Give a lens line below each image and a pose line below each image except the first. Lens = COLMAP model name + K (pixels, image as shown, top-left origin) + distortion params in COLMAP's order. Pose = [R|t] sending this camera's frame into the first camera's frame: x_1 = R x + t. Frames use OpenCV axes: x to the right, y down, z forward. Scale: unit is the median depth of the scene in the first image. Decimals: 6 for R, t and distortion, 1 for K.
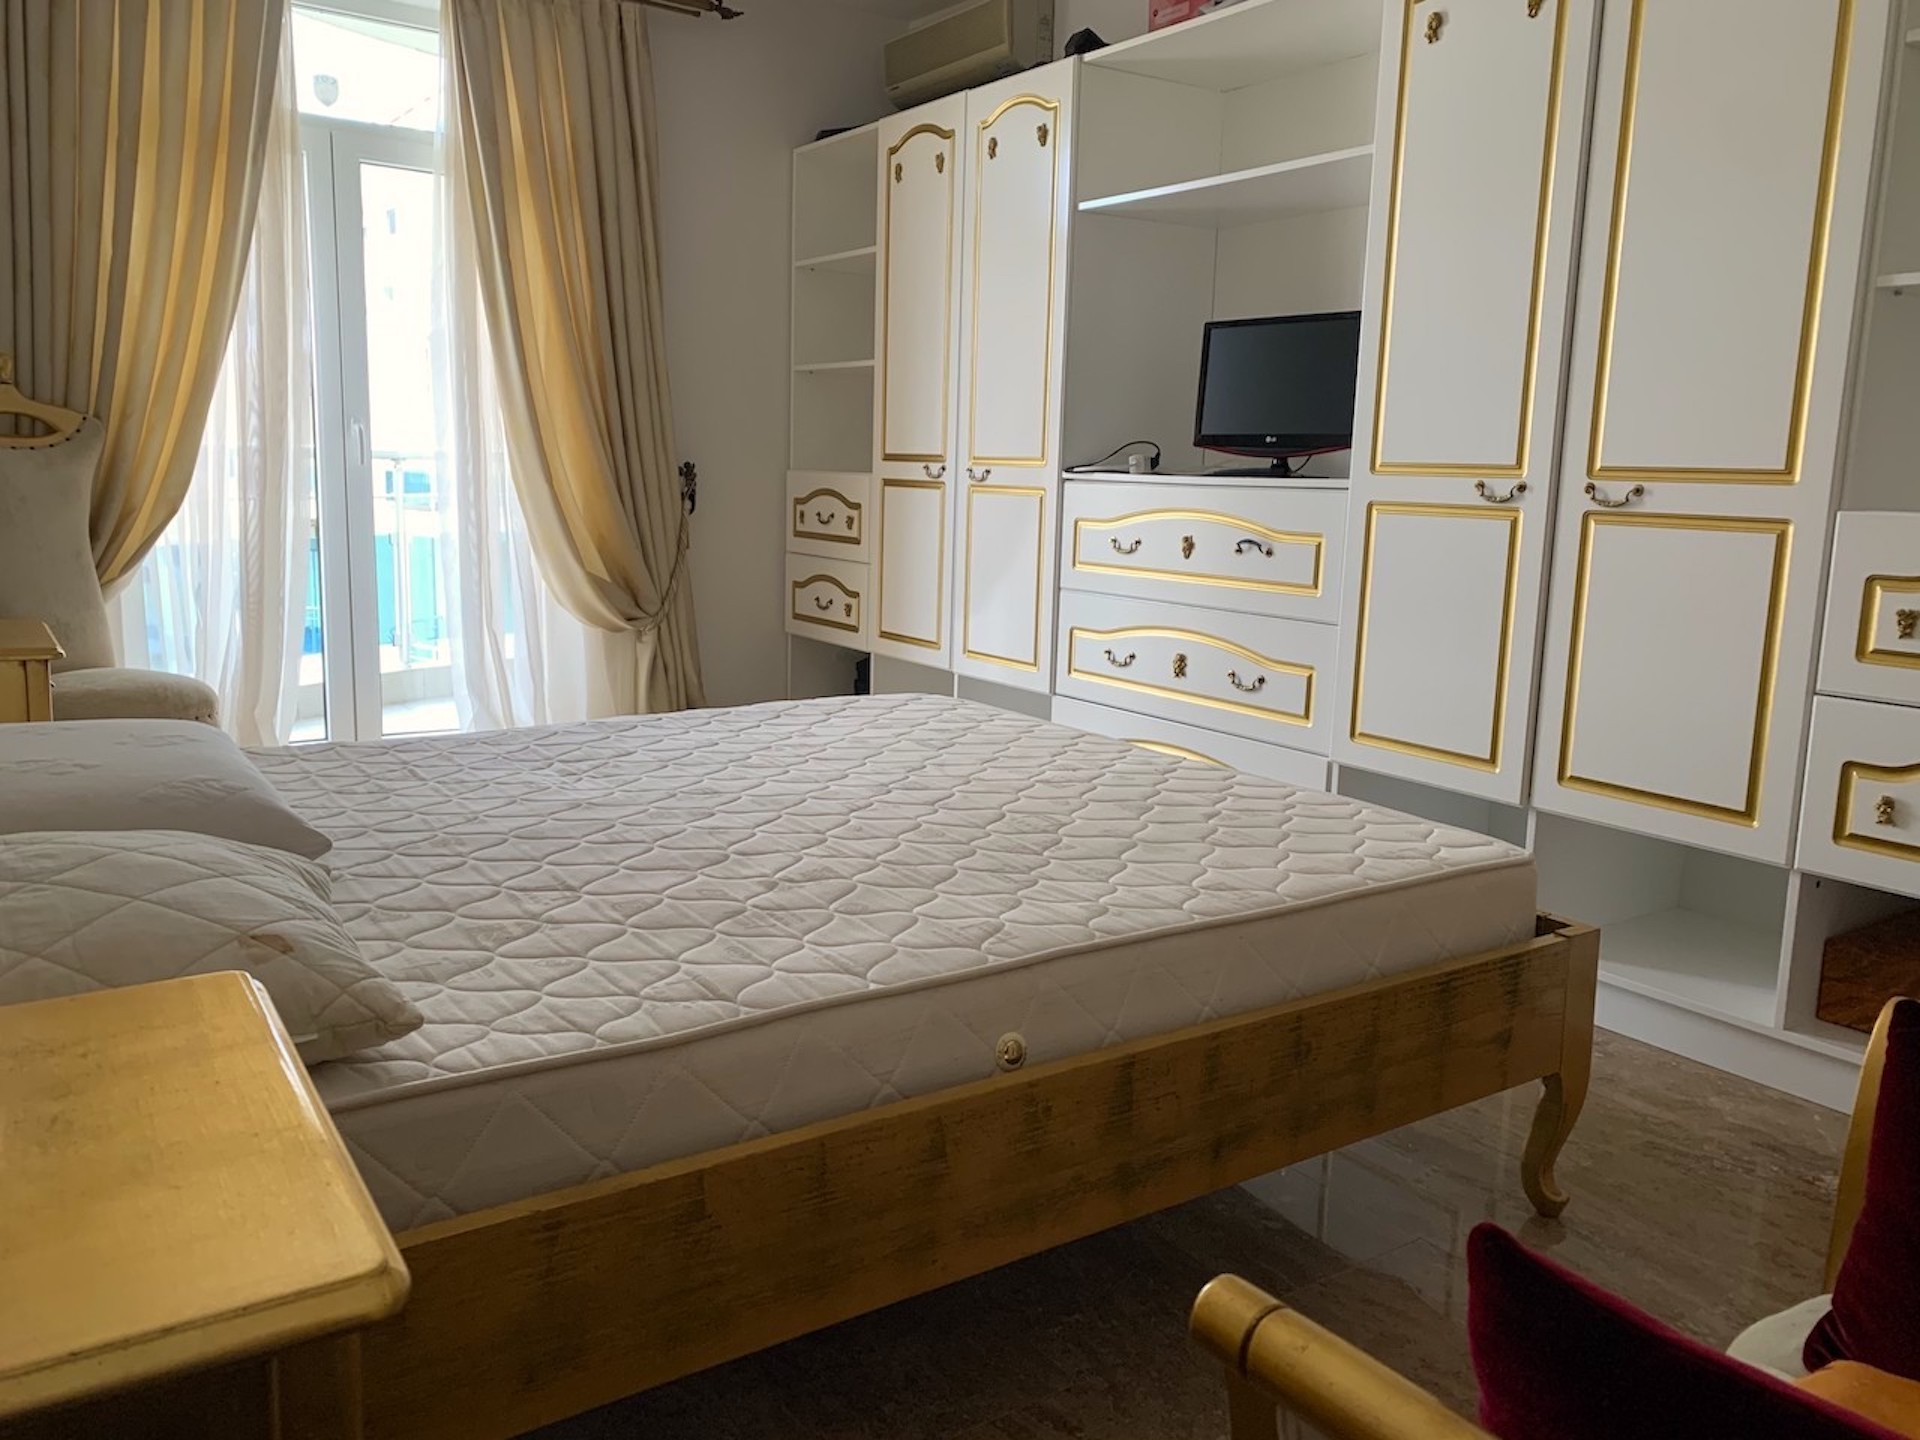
lens RADIAL K [[1472.6, 0, 959.4], [0, 1472.6, 651.5], [0, 0, 1]] dist [0.083963, 0.000260]
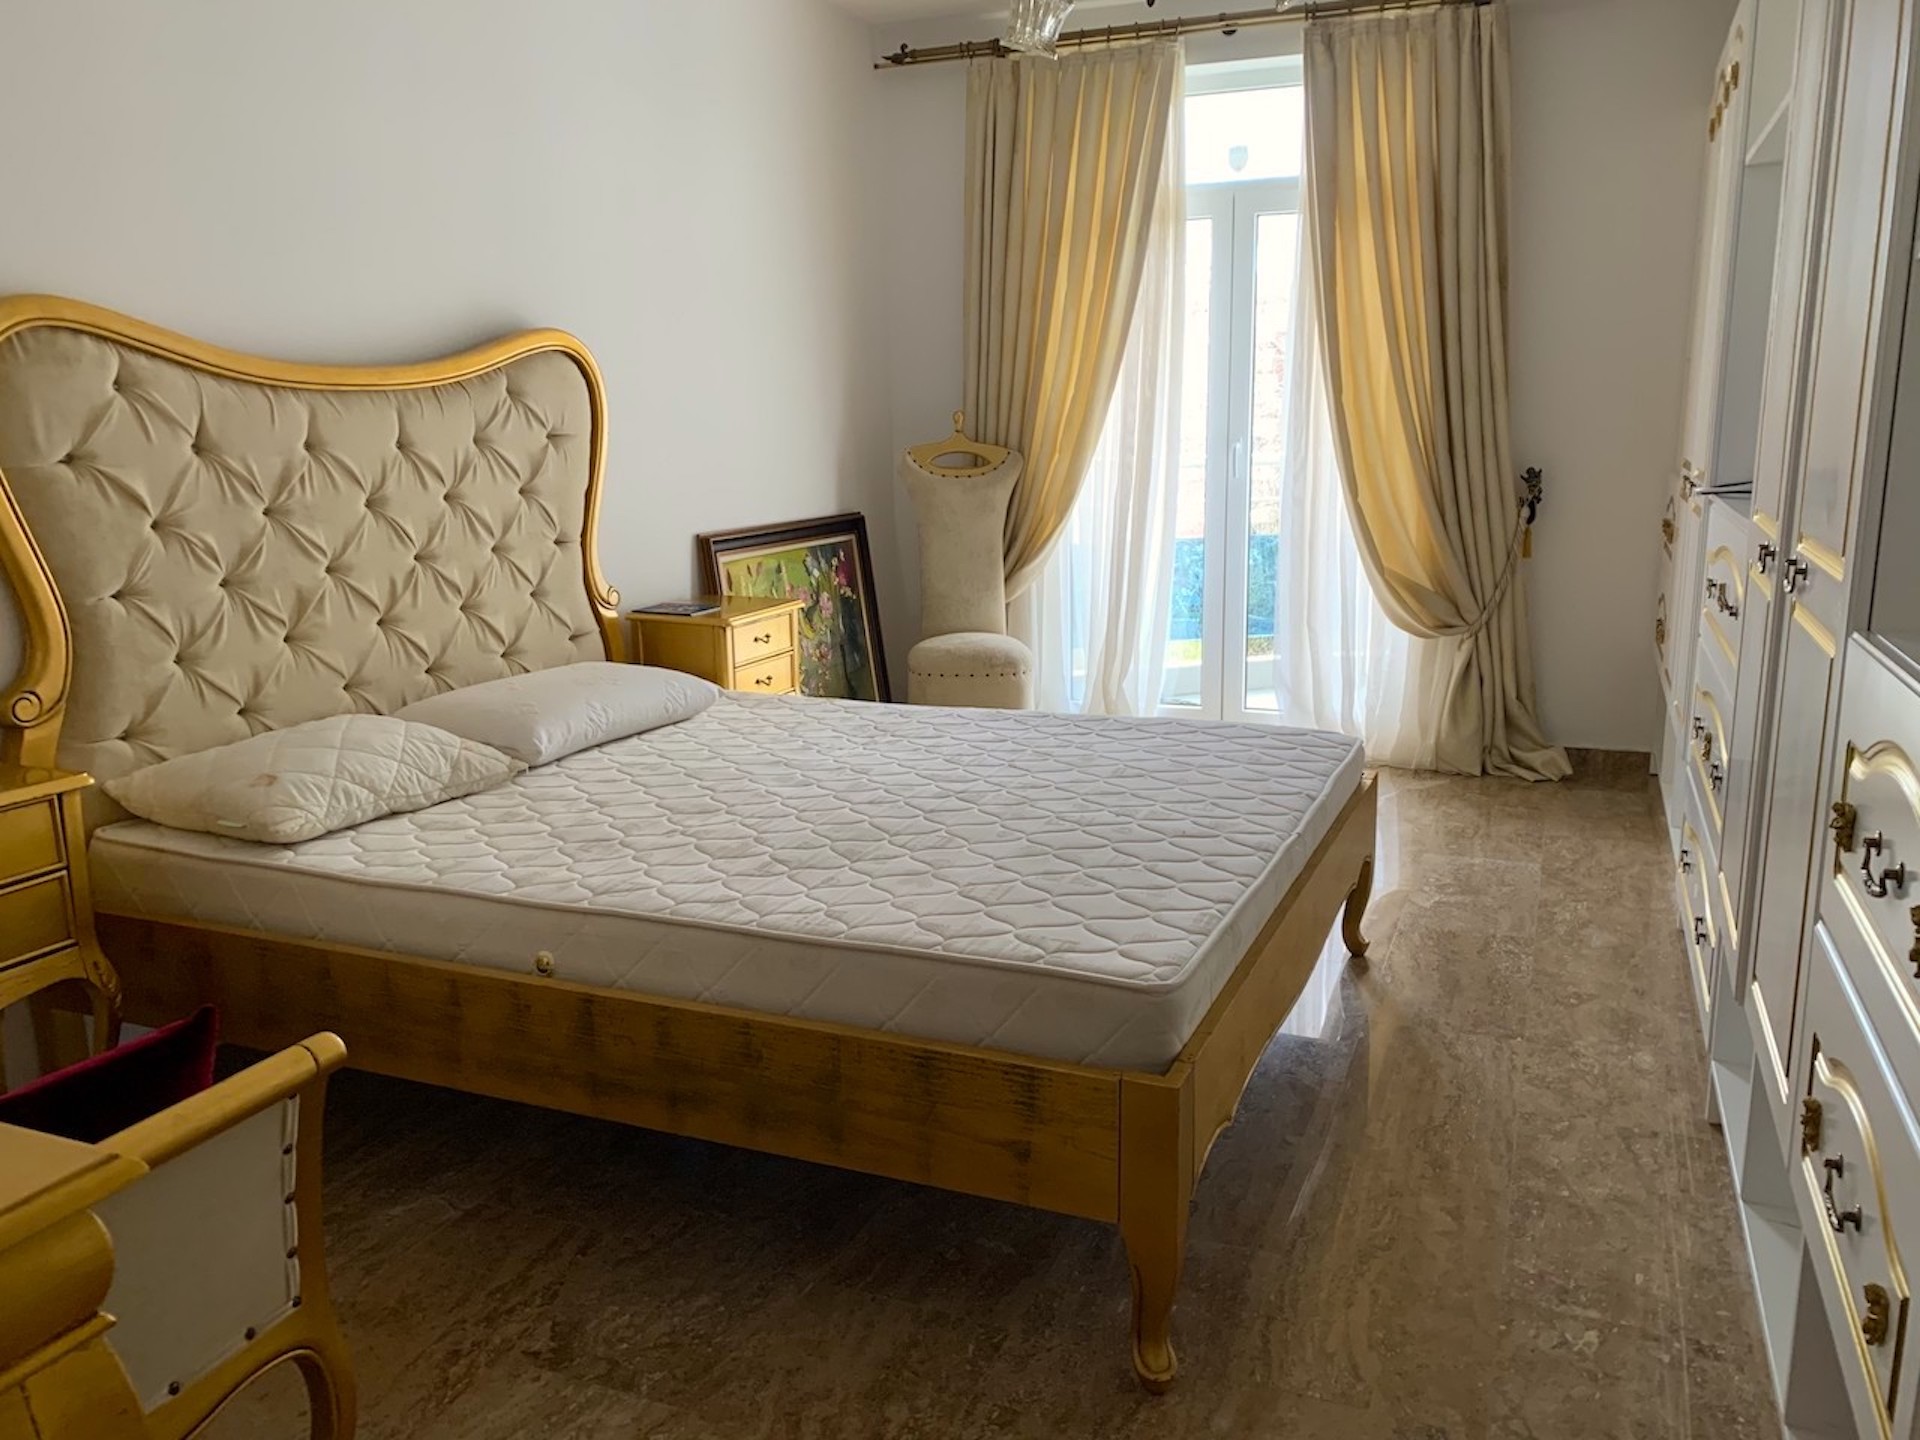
lens RADIAL K [[1463.4, 0, 960.0], [0, 1463.4, 720.0], [0, 0, 1]] dist [0.001048, -0.000131]
pose [[0.543812, 0.132740, -0.828643, 1.152198], [-0.075065, 0.991147, 0.109509, -0.116573], [0.835843, 0.002650, 0.548962, 0.485289]]
